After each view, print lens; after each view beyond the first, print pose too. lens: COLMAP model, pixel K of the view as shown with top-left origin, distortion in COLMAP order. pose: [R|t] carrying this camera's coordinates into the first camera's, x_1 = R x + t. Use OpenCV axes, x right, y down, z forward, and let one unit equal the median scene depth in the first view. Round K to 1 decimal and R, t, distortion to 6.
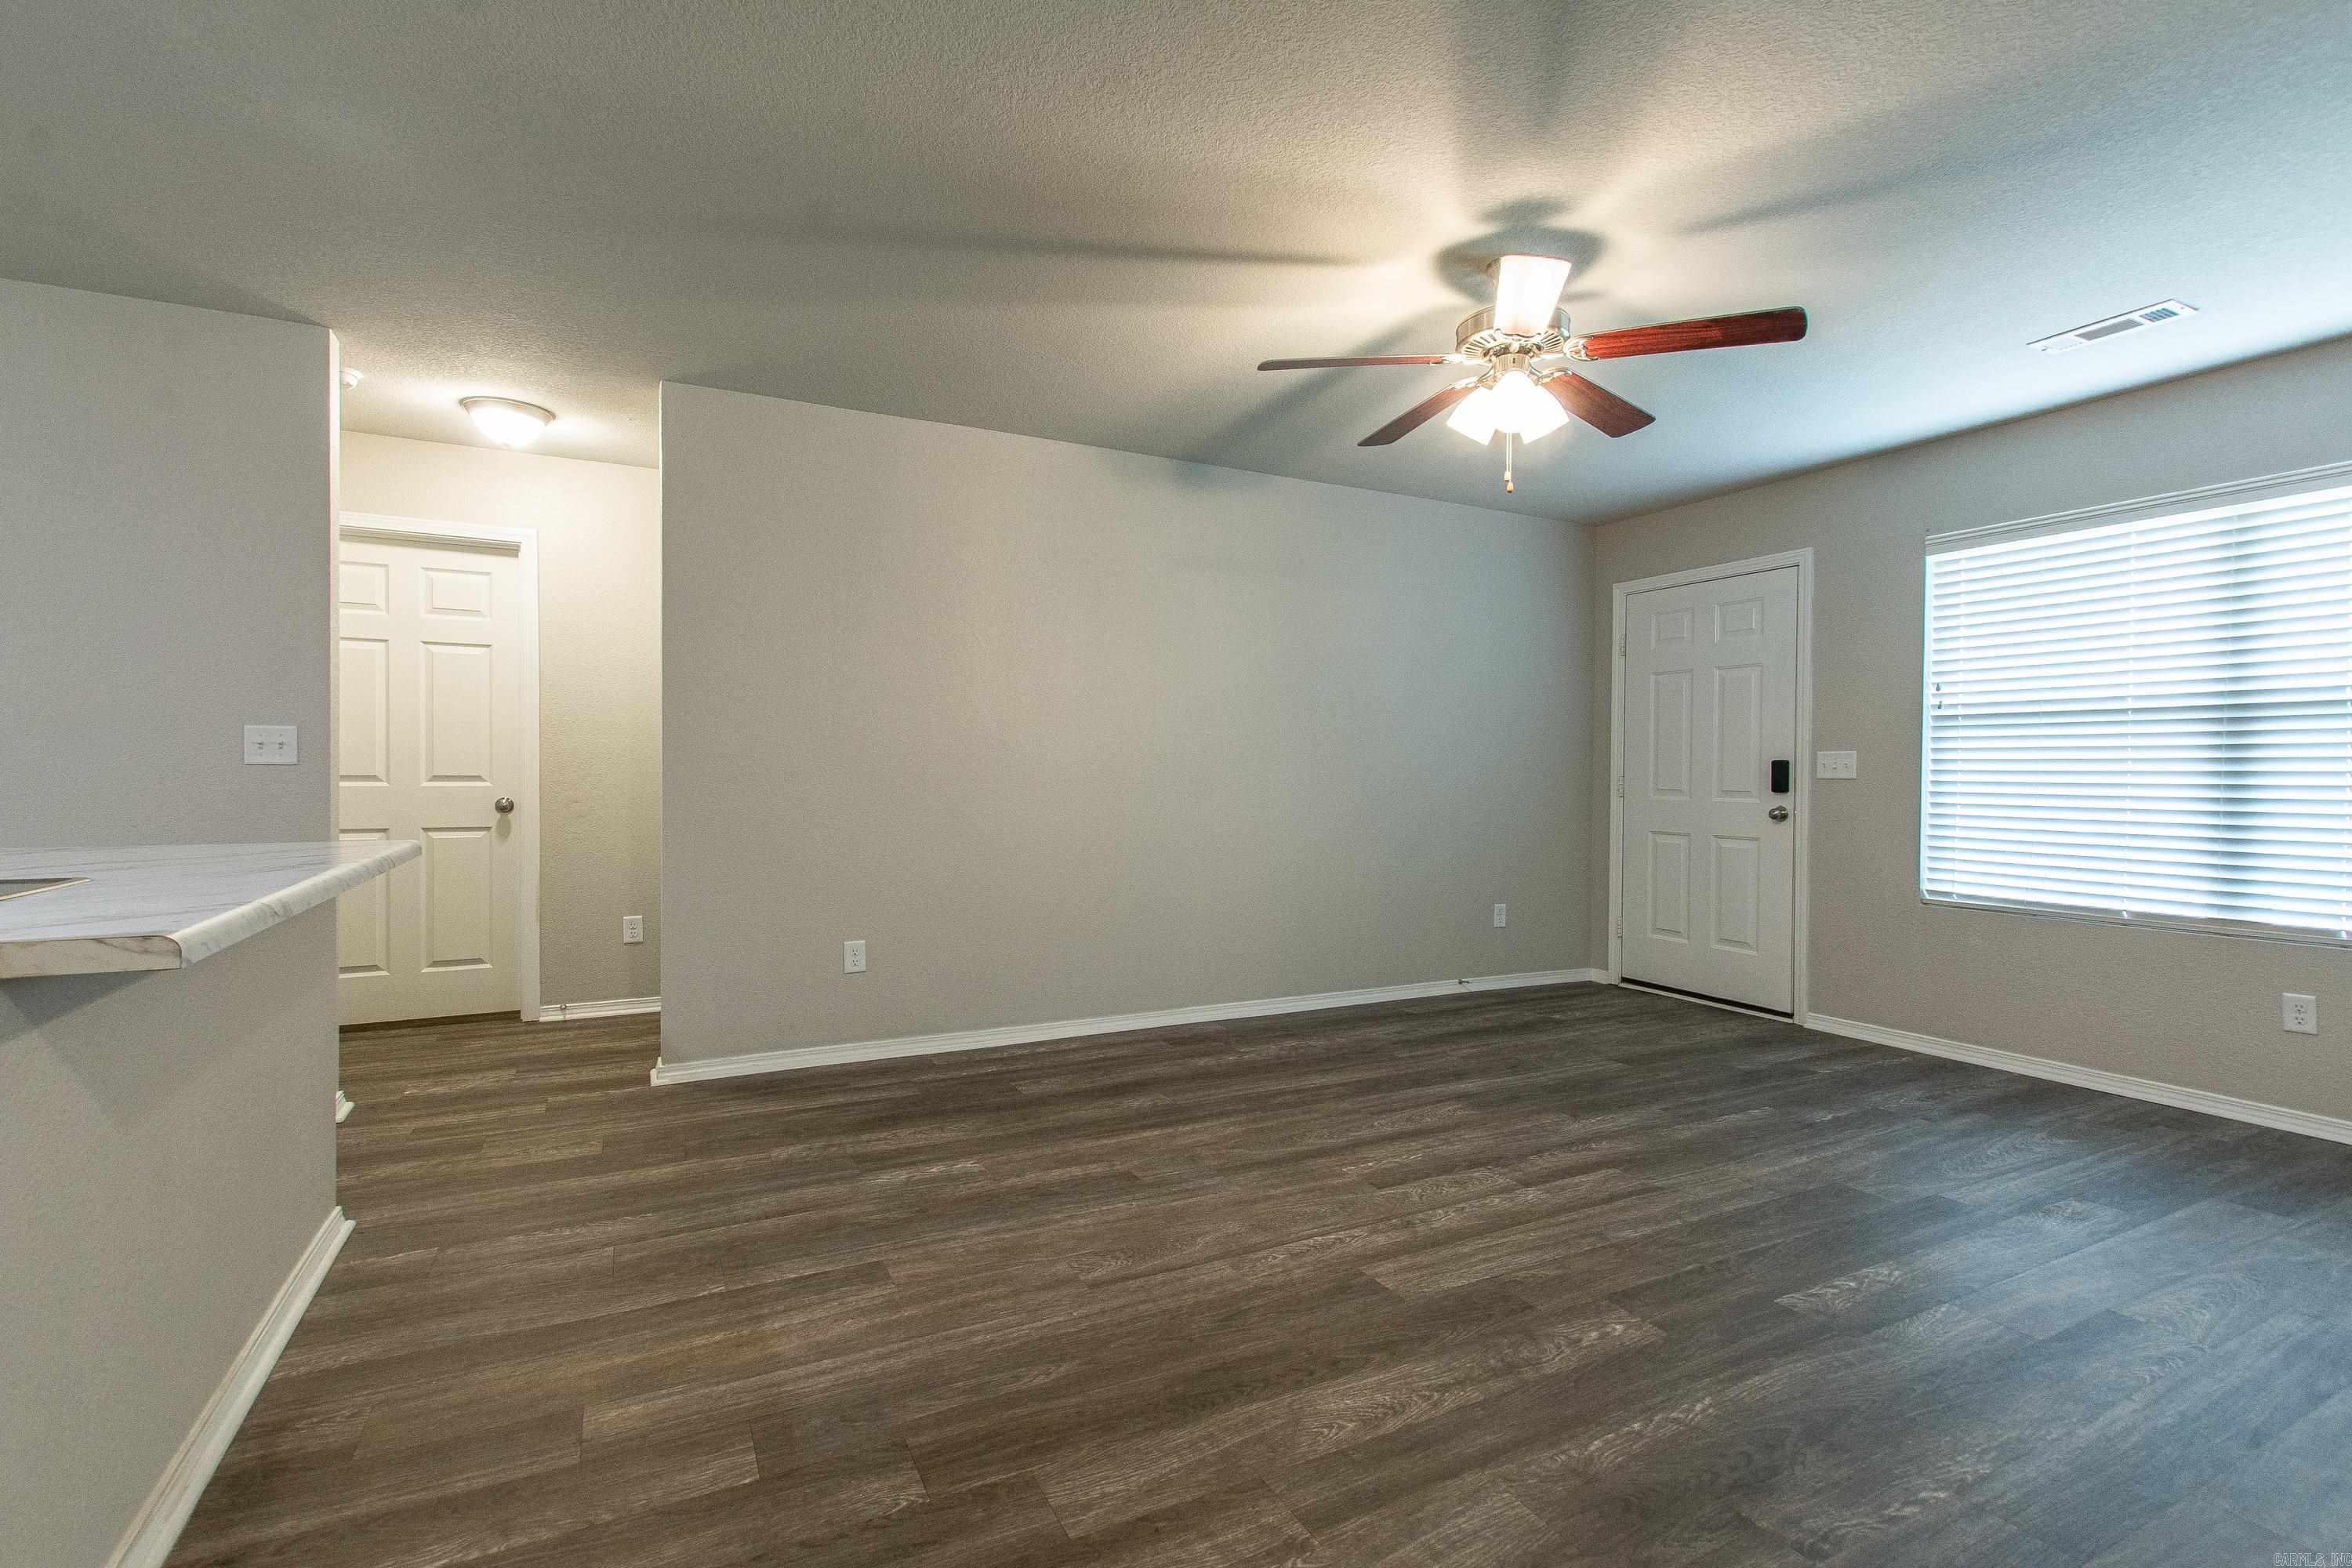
lens RADIAL K [[1048.6, 0, 1227.0], [0, 1048.6, 774.9], [0, 0, 1]] dist [0.000586, -0.000530]
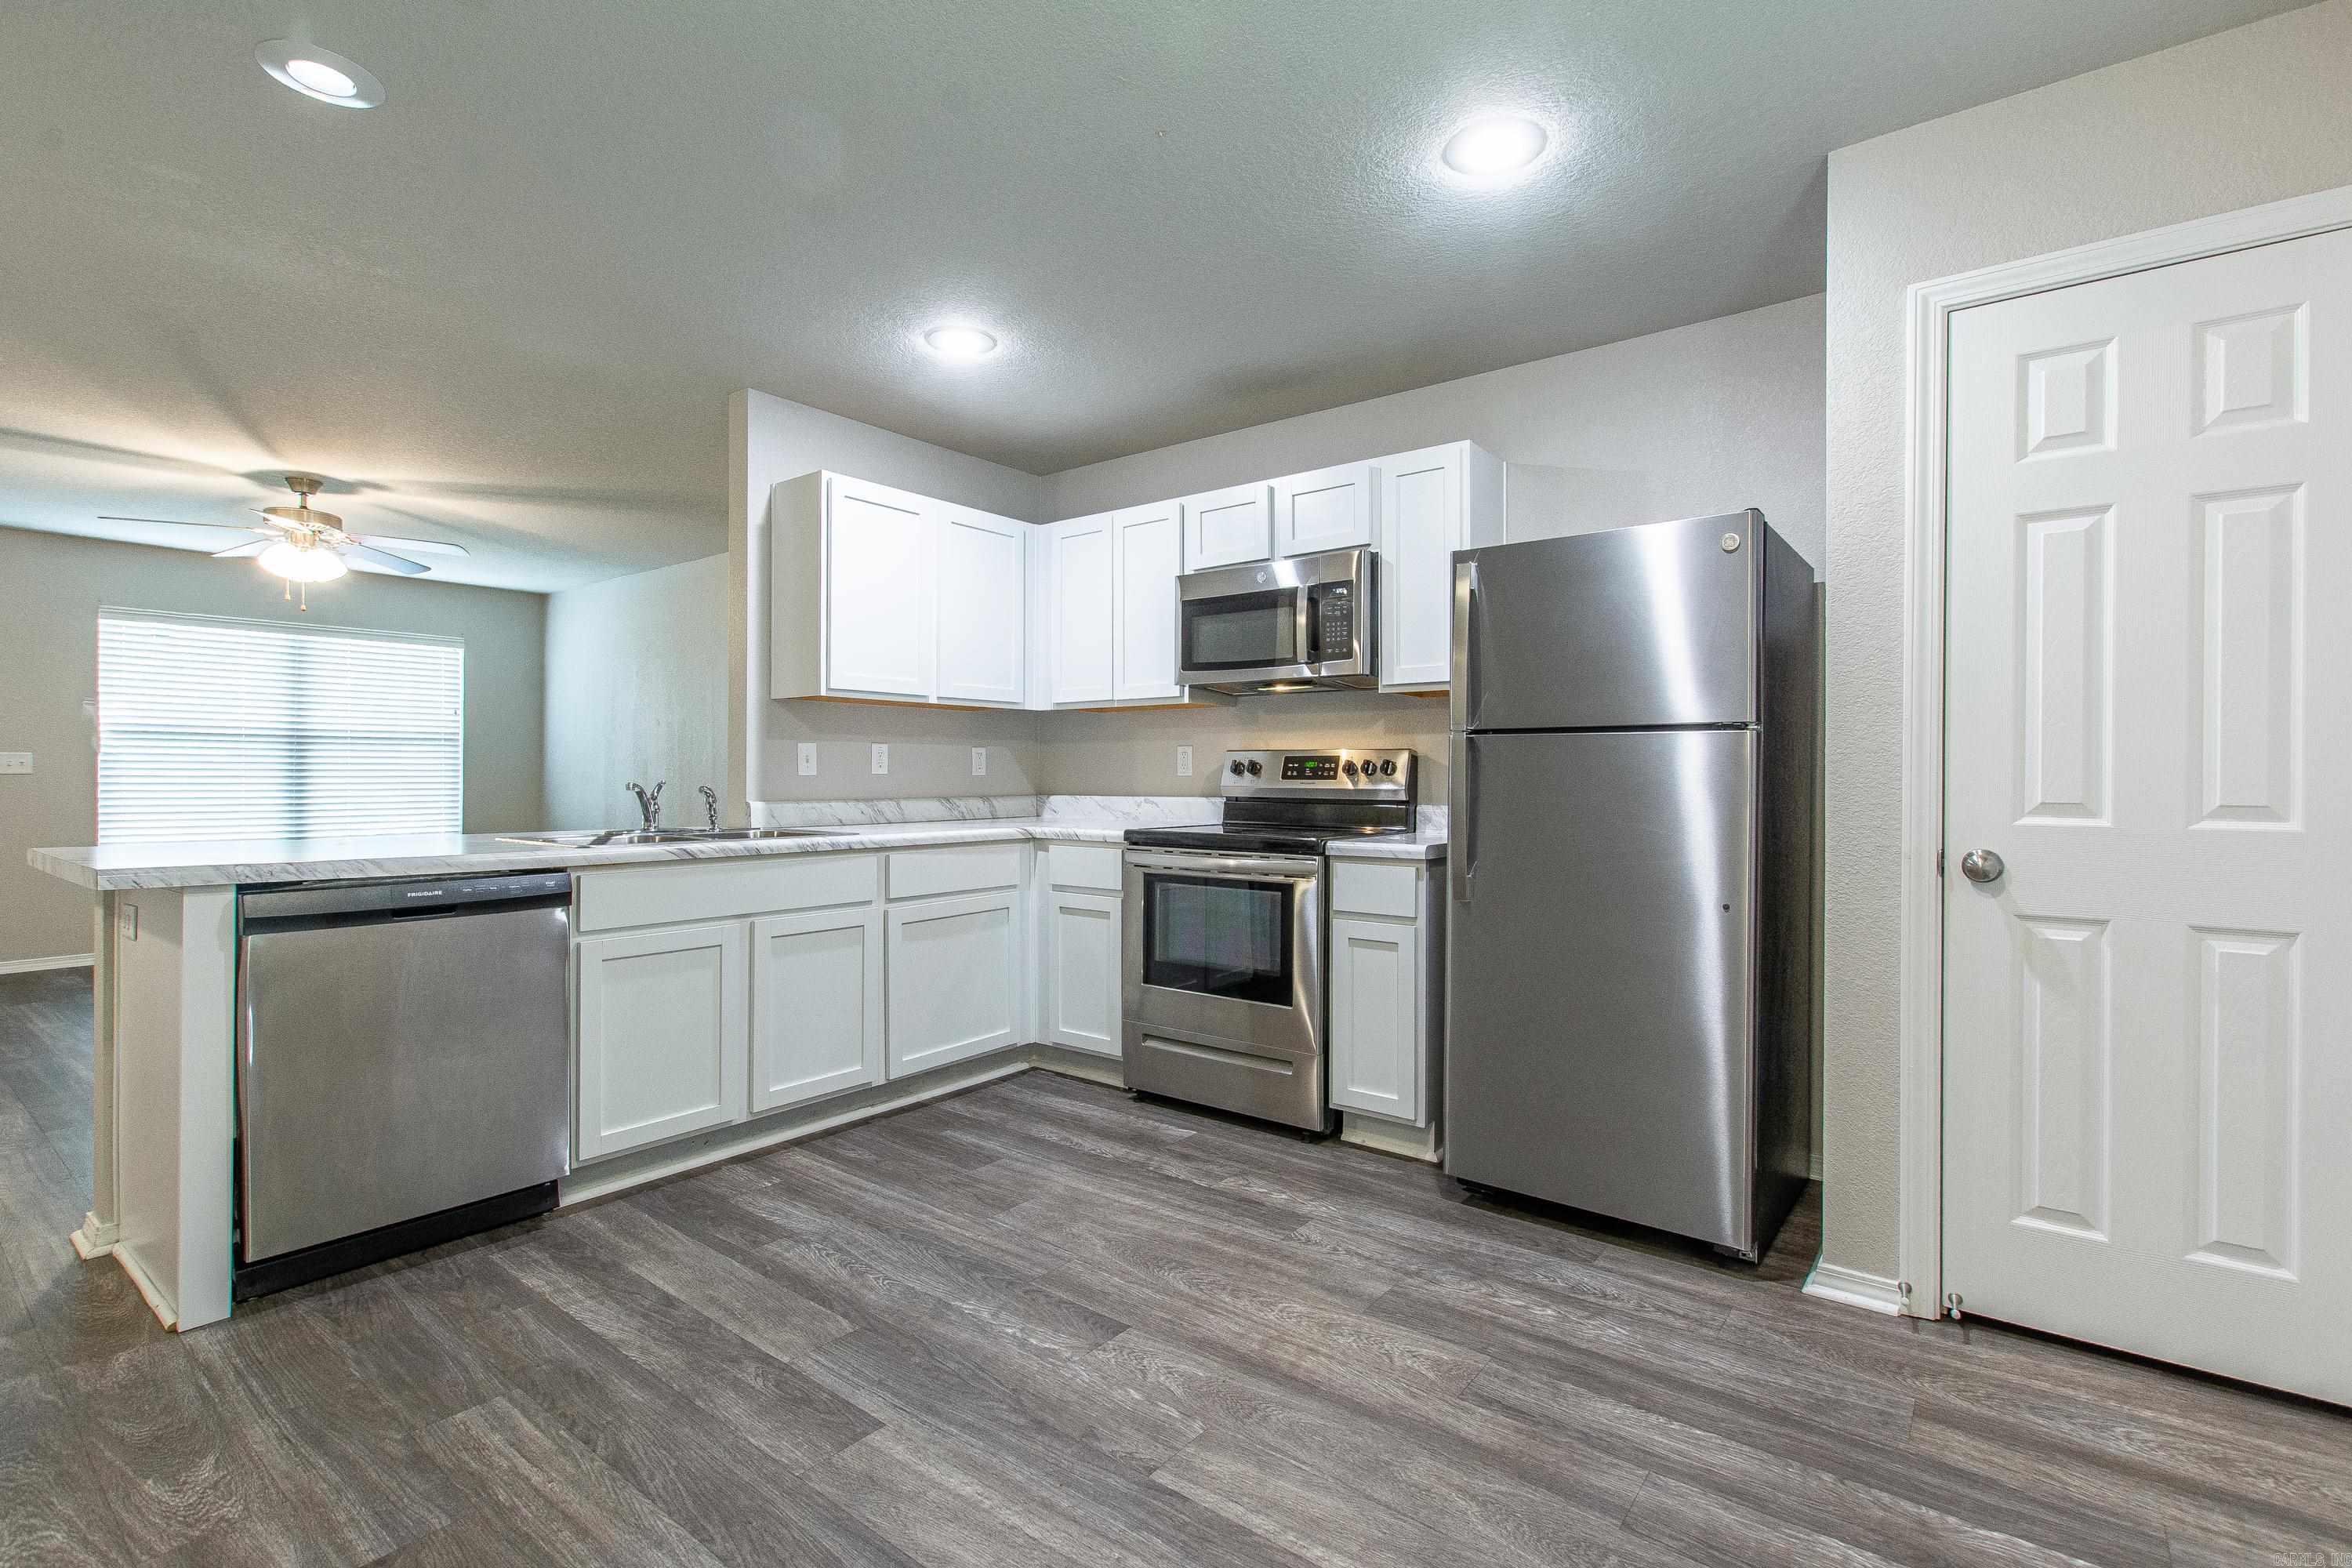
lens RADIAL K [[1067.5, 0, 1187.3], [0, 1067.5, 782.0], [0, 0, 1]] dist [0.007915, -0.004516]
pose [[-0.400547, -0.012765, 0.916187, -2.233276], [-0.004109, 0.999918, 0.012135, -0.015519], [-0.916267, 0.001096, -0.400567, 0.381099]]
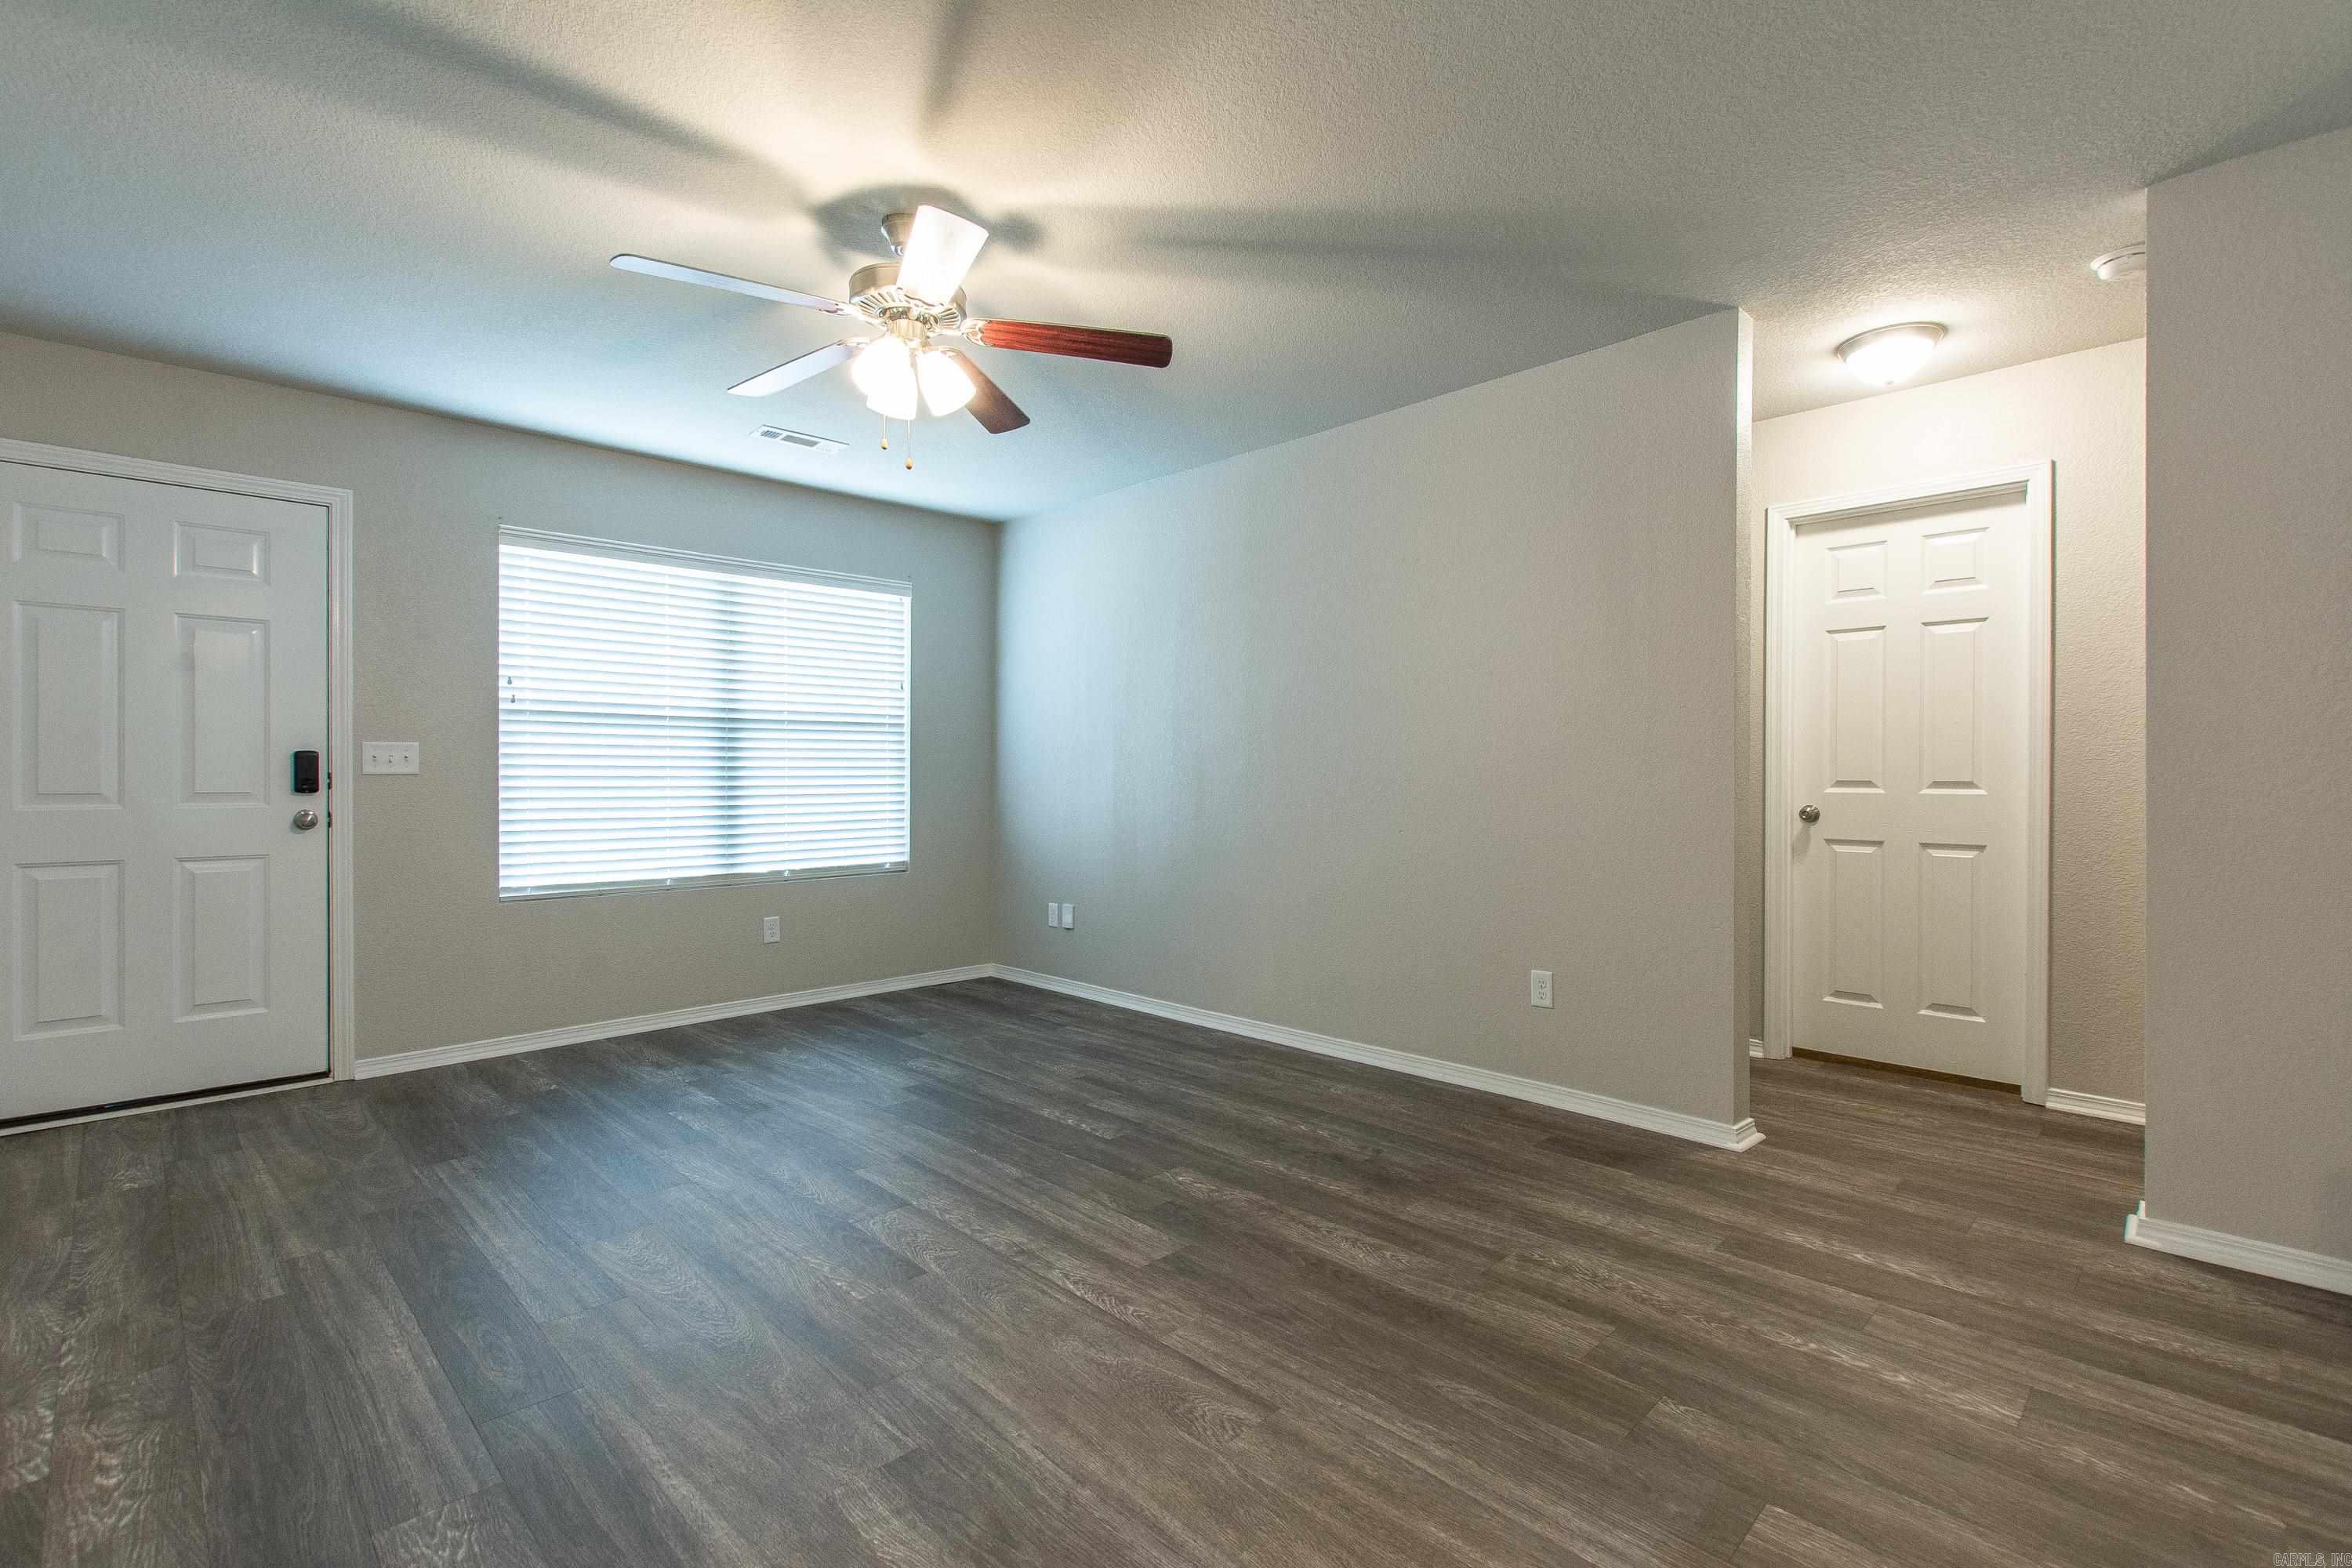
lens RADIAL K [[1068.6, 0, 1184.8], [0, 1068.6, 778.6], [0, 0, 1]] dist [-0.006814, -0.001116]
pose [[-0.272146, -0.011591, 0.962186, -0.794856], [0.000488, 0.999926, 0.012184, -0.005568], [-0.962256, 0.003786, -0.272120, 1.145503]]
